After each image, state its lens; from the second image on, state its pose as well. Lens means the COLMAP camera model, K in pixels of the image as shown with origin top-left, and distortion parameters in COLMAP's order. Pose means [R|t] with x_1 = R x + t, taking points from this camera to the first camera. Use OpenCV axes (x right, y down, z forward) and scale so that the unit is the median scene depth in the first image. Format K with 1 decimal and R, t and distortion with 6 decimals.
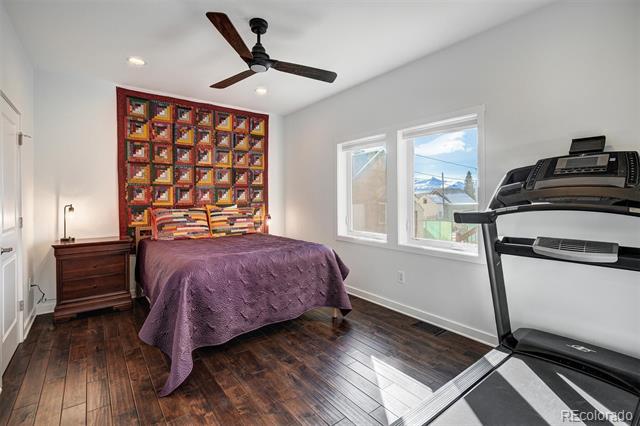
lens RADIAL K [[294.5, 0, 324.0], [0, 294.5, 195.5], [0, 0, 1]] dist [-0.003574, -0.000123]
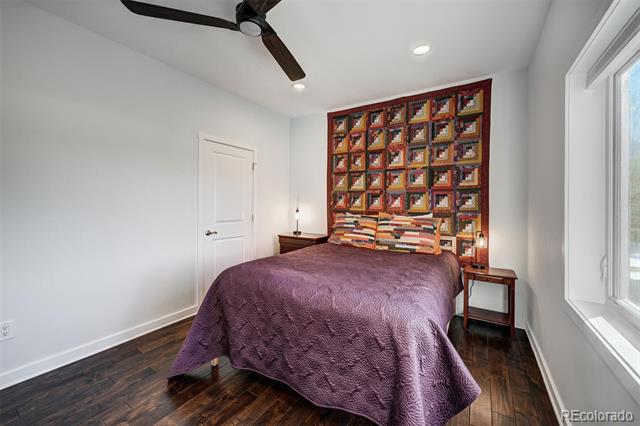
lens RADIAL K [[256.5, 0, 320.5], [0, 256.5, 200.9], [0, 0, 1]] dist [0.000530, -0.000060]
pose [[0.343880, -0.003428, -0.939007, 0.262101], [-0.003565, 0.999981, -0.004956, 0.002952], [0.939007, 0.005052, 0.343862, 0.546277]]
